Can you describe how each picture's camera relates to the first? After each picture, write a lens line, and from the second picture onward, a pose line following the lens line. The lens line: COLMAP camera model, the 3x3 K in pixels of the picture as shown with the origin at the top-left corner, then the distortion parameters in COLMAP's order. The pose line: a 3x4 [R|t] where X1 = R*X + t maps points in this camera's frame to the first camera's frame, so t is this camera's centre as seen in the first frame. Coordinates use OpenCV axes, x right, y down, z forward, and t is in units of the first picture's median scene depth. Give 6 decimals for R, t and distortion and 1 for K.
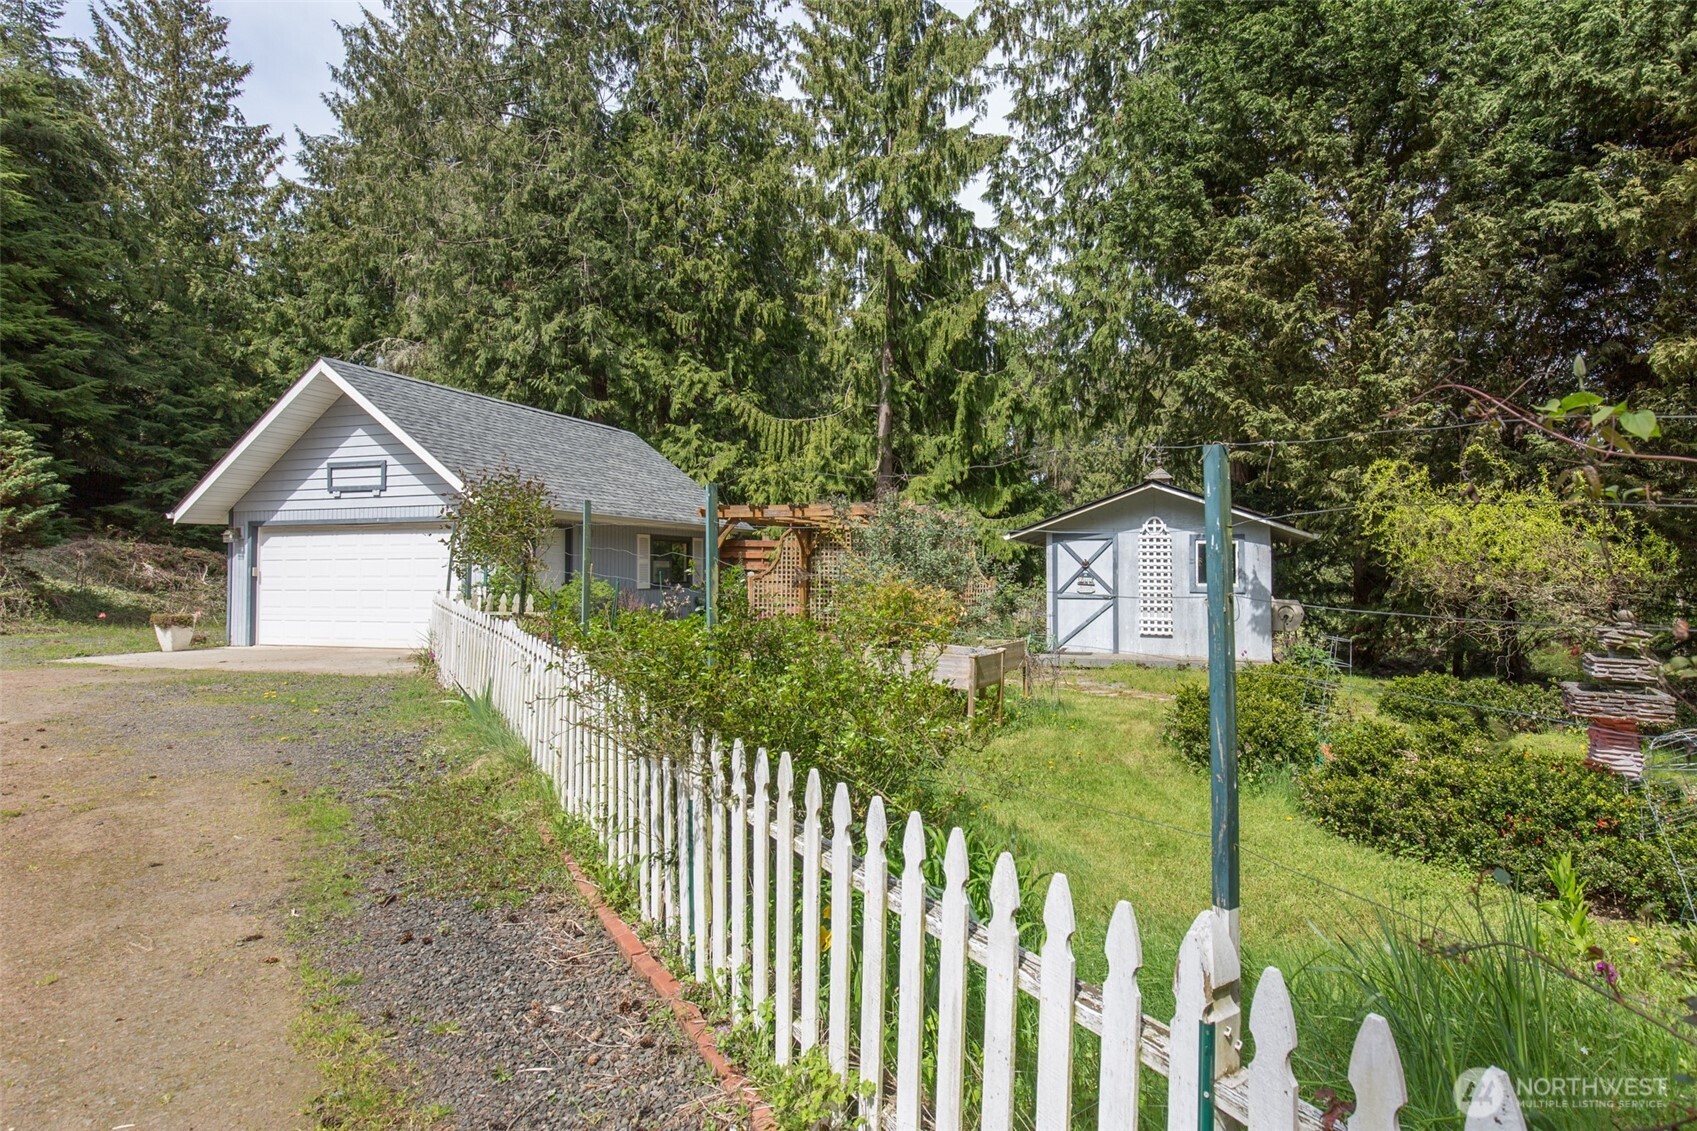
lens RADIAL K [[822.9, 0, 968.1], [0, 822.9, 554.4], [0, 0, 1]] dist [-0.000214, -0.002560]
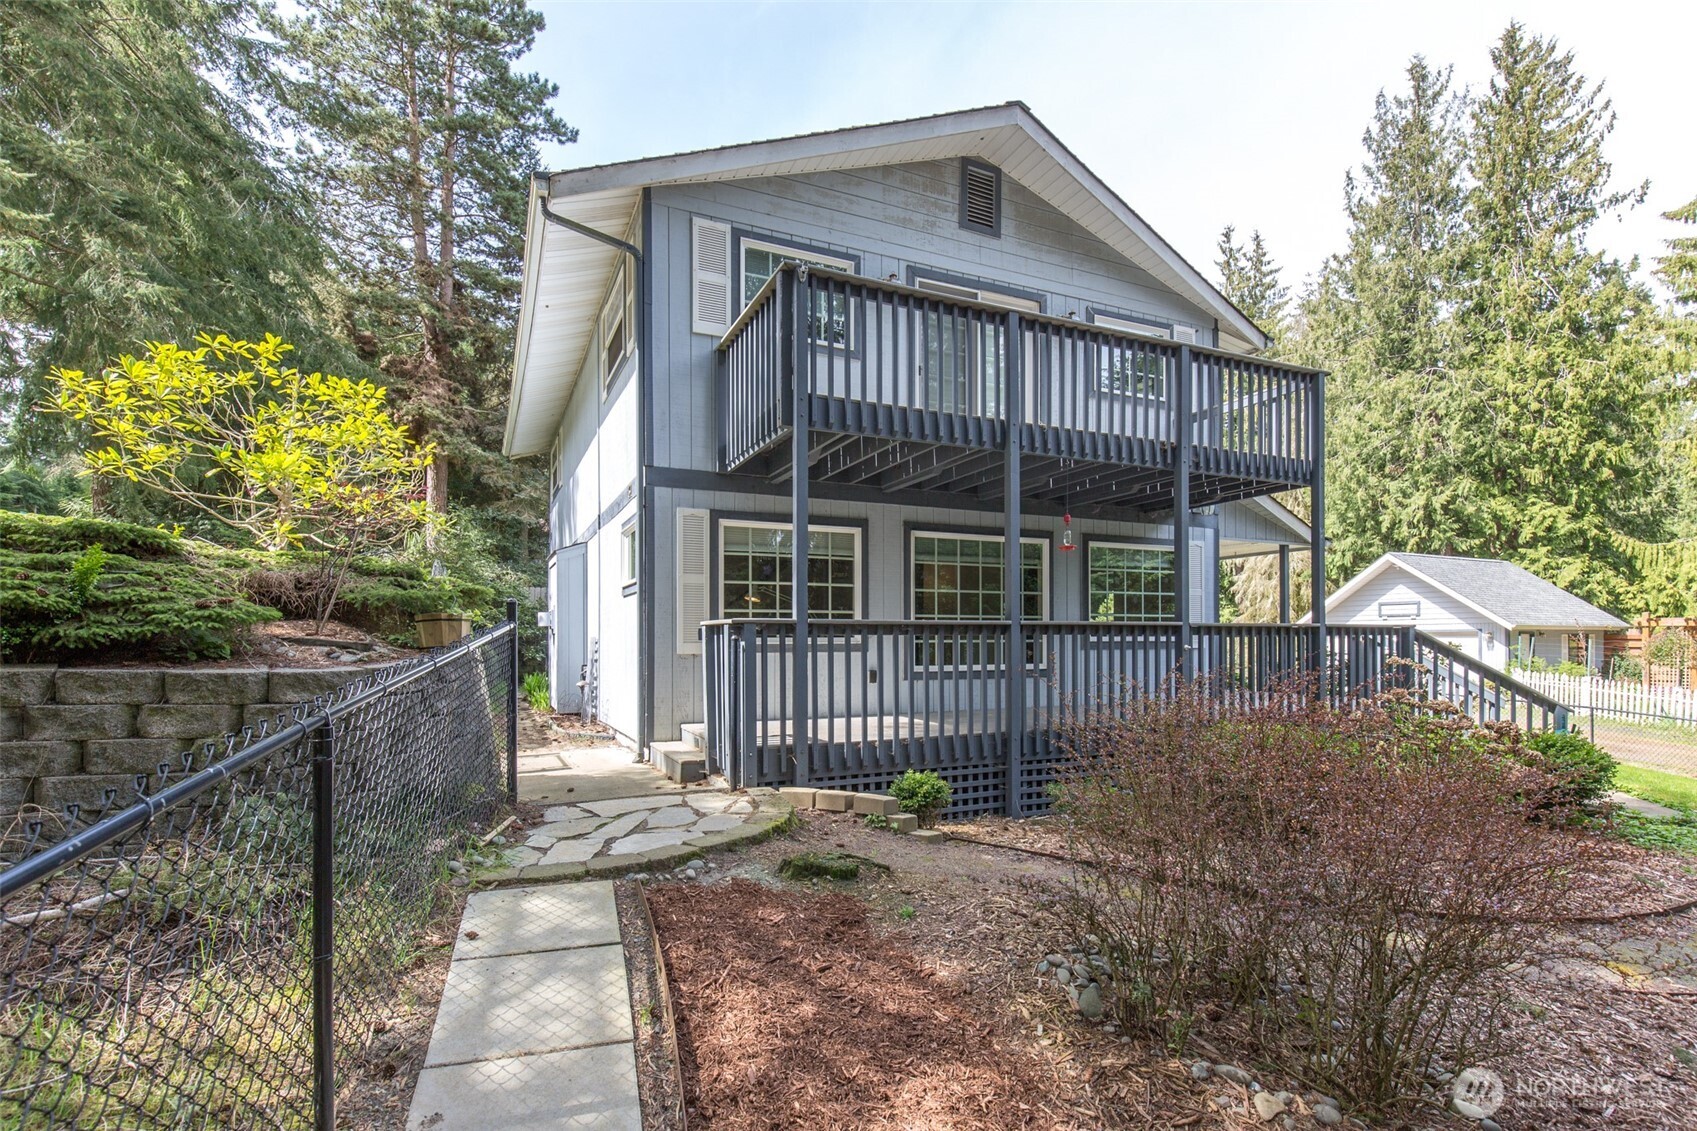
lens RADIAL K [[775.0, 0, 845.6], [0, 775.0, 628.7], [0, 0, 1]] dist [0.027347, -0.013699]
pose [[0.663264, -0.009018, -0.748331, -0.144027], [0.015780, 0.999874, 0.001936, -0.048509], [0.748219, -0.013093, 0.663323, -0.855368]]
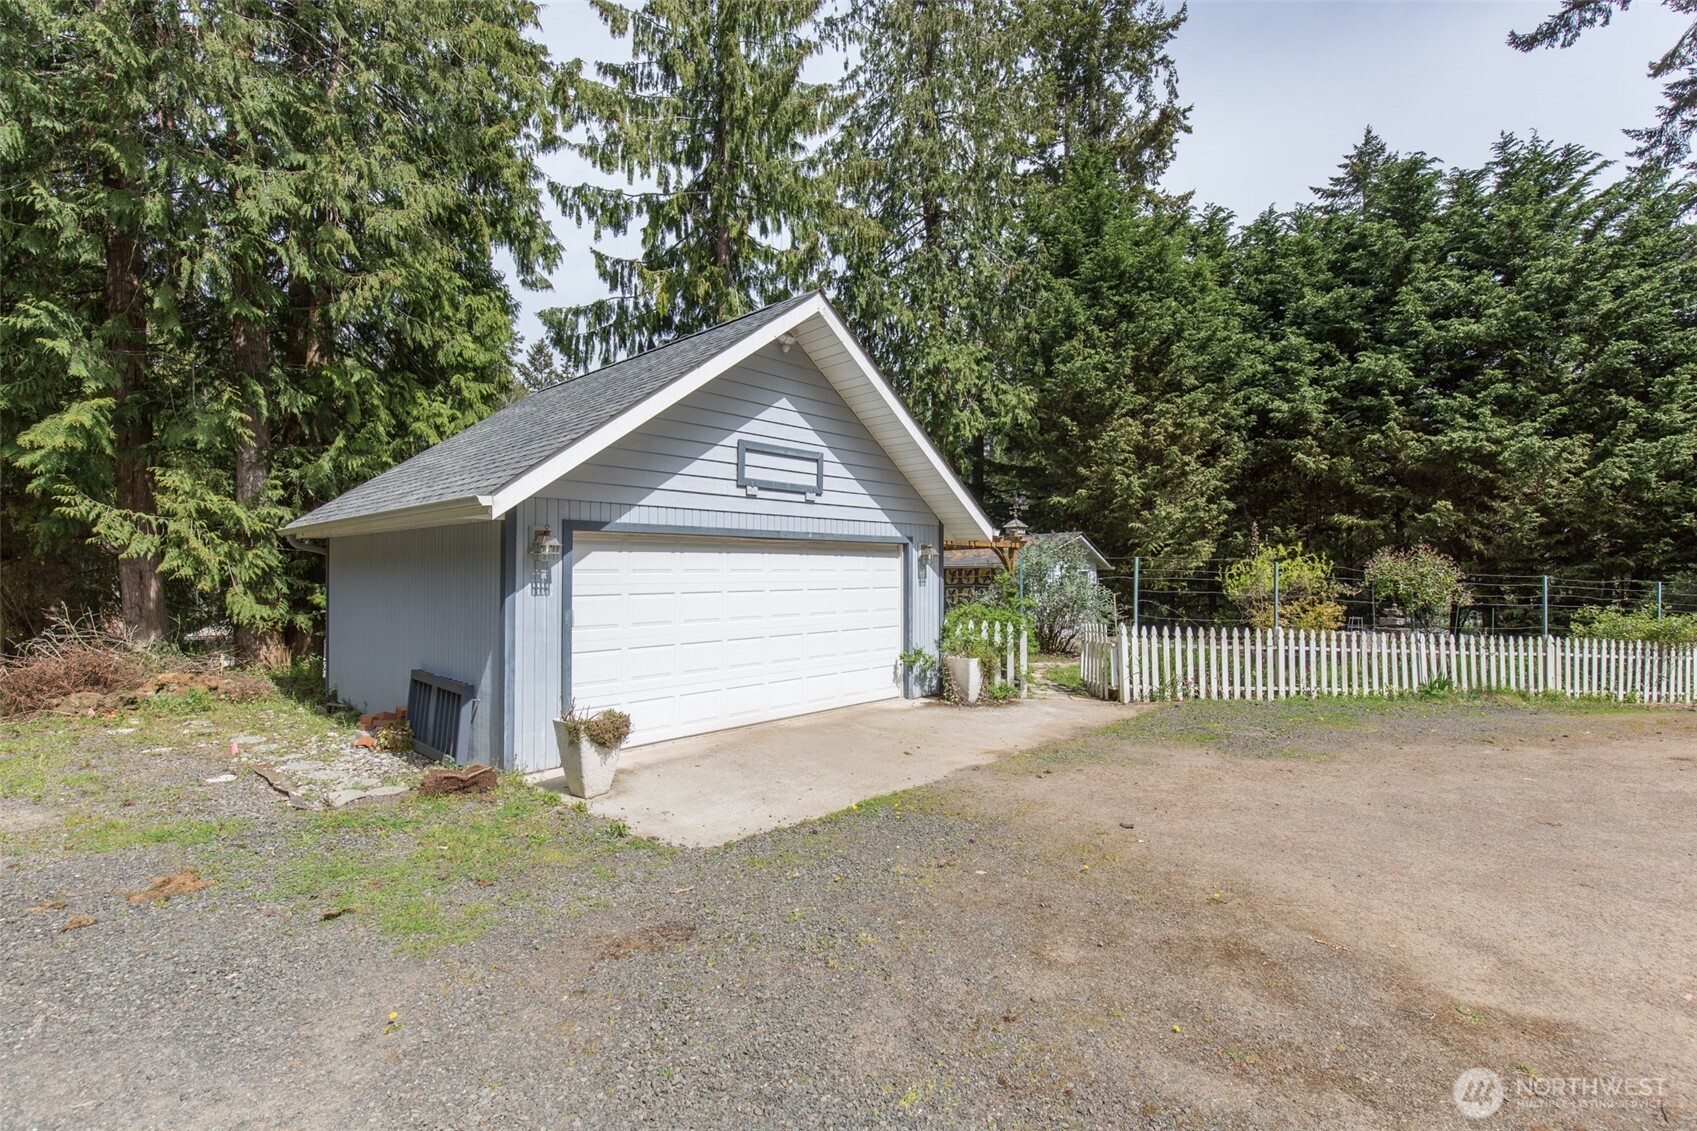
lens RADIAL K [[758.8, 0, 873.4], [0, 758.8, 574.1], [0, 0, 1]] dist [0.033268, -0.024950]
pose [[0.458243, -0.002283, 0.888824, -0.854138], [-0.025707, 0.999544, 0.015822, -0.013411], [-0.888455, -0.030099, 0.457976, 0.435592]]
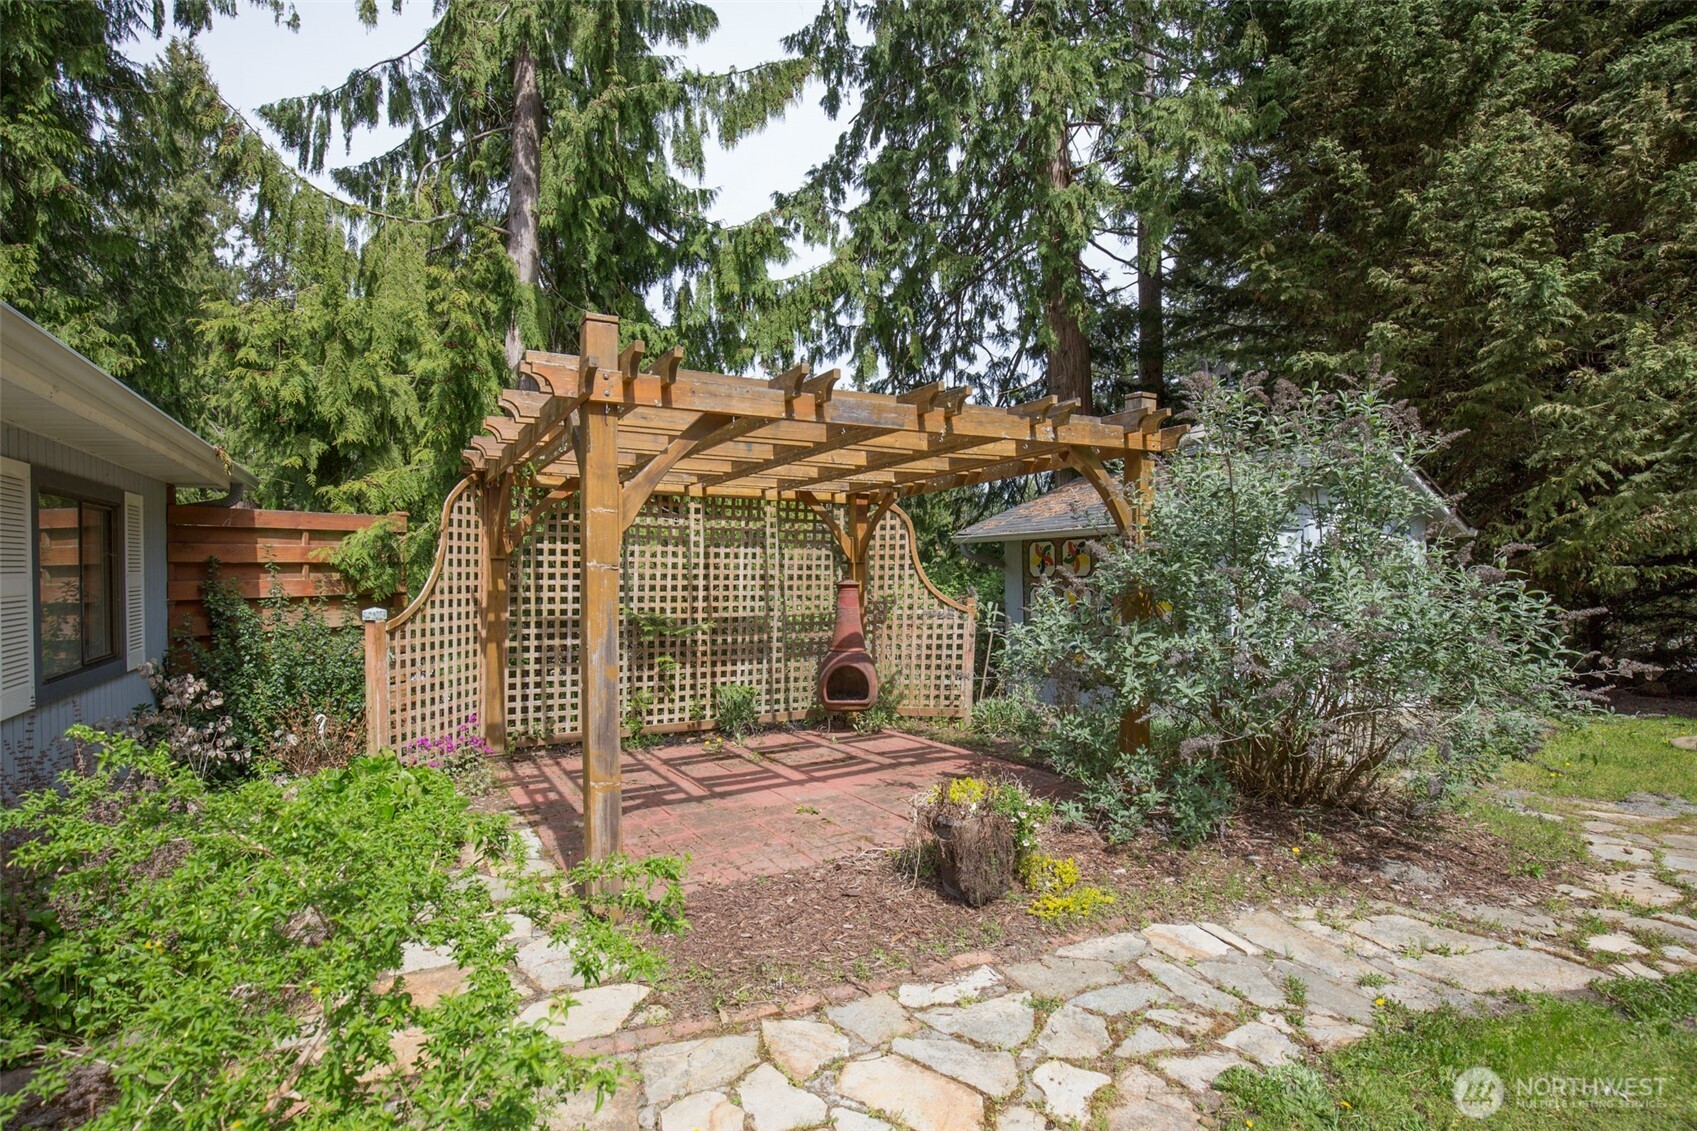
lens RADIAL K [[788.6, 0, 836.4], [0, 788.6, 566.1], [0, 0, 1]] dist [-0.025642, 0.000424]
pose [[0.714580, -0.010190, 0.699479, -0.306938], [-0.004990, 0.999794, 0.019663, -0.001665], [-0.699536, -0.017541, 0.714382, 0.565310]]
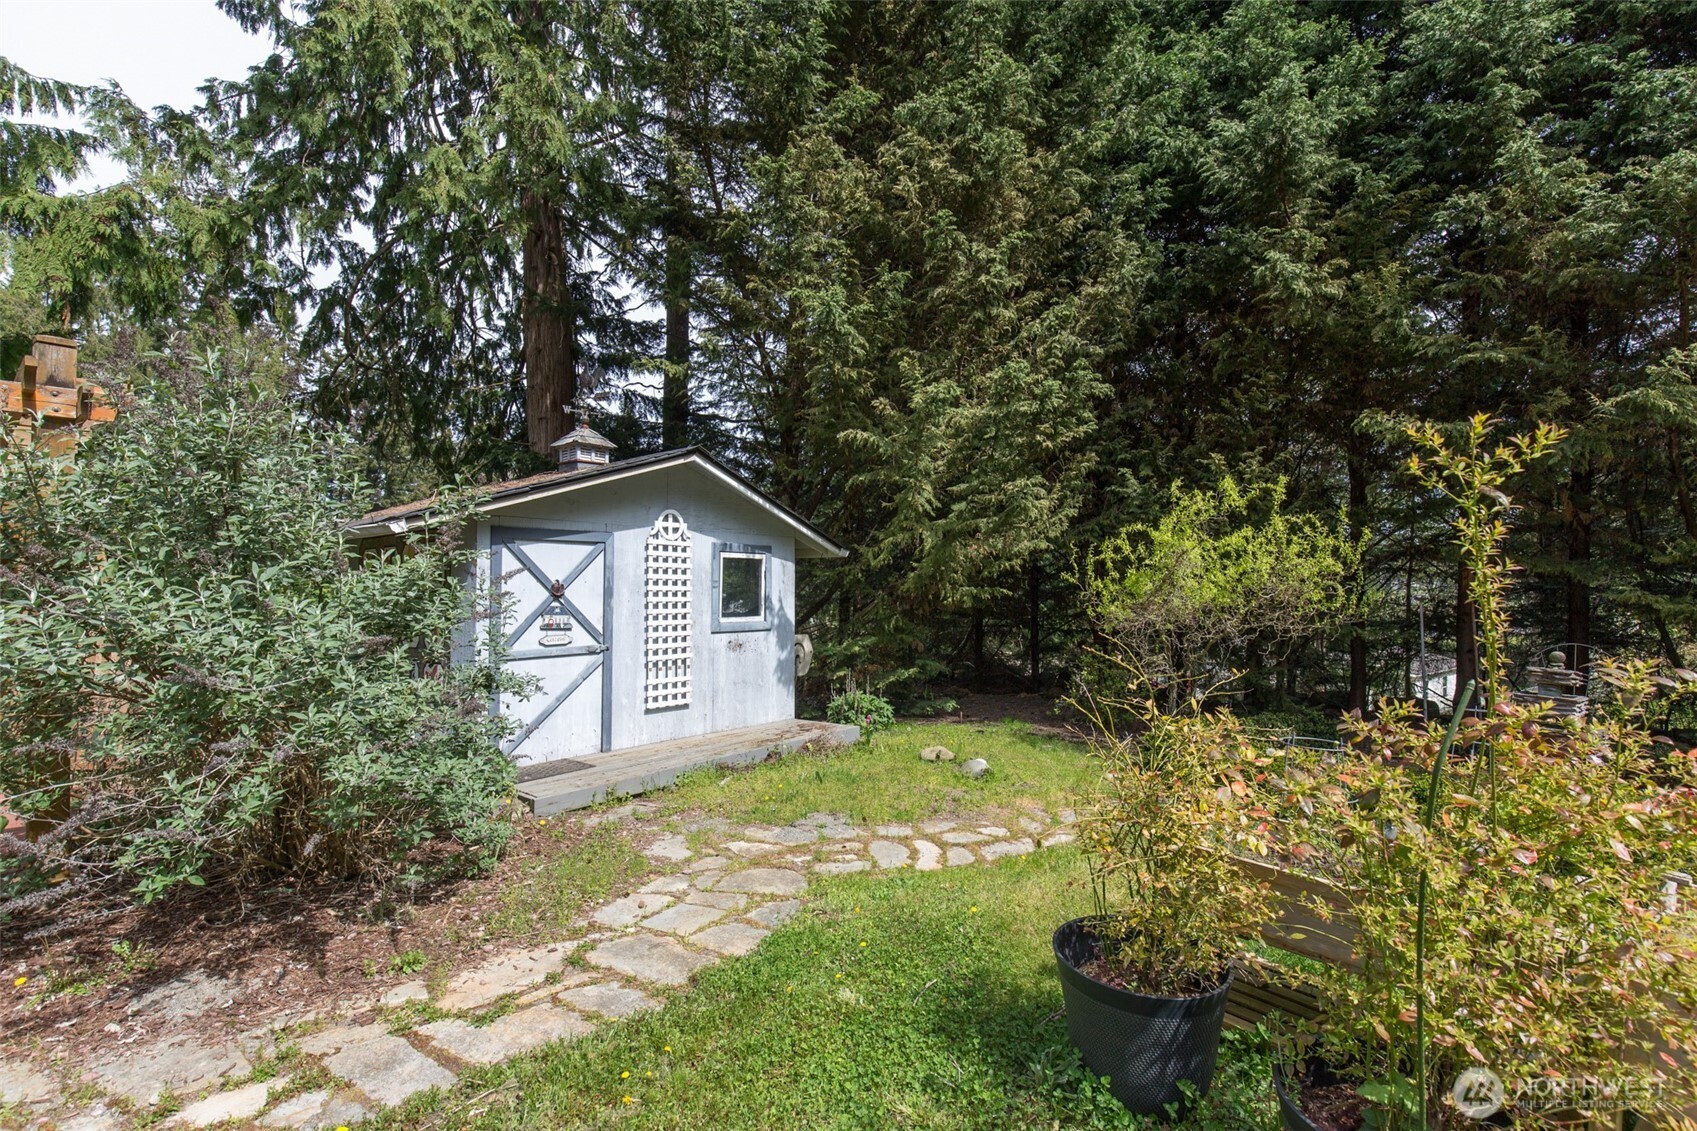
lens RADIAL K [[750.4, 0, 874.1], [0, 750.4, 575.7], [0, 0, 1]] dist [0.000927, -0.000044]
pose [[0.405504, 0.005867, 0.914075, -0.141809], [-0.030205, 0.999519, 0.006984, -0.004071], [-0.913594, -0.030442, 0.405486, 0.428955]]
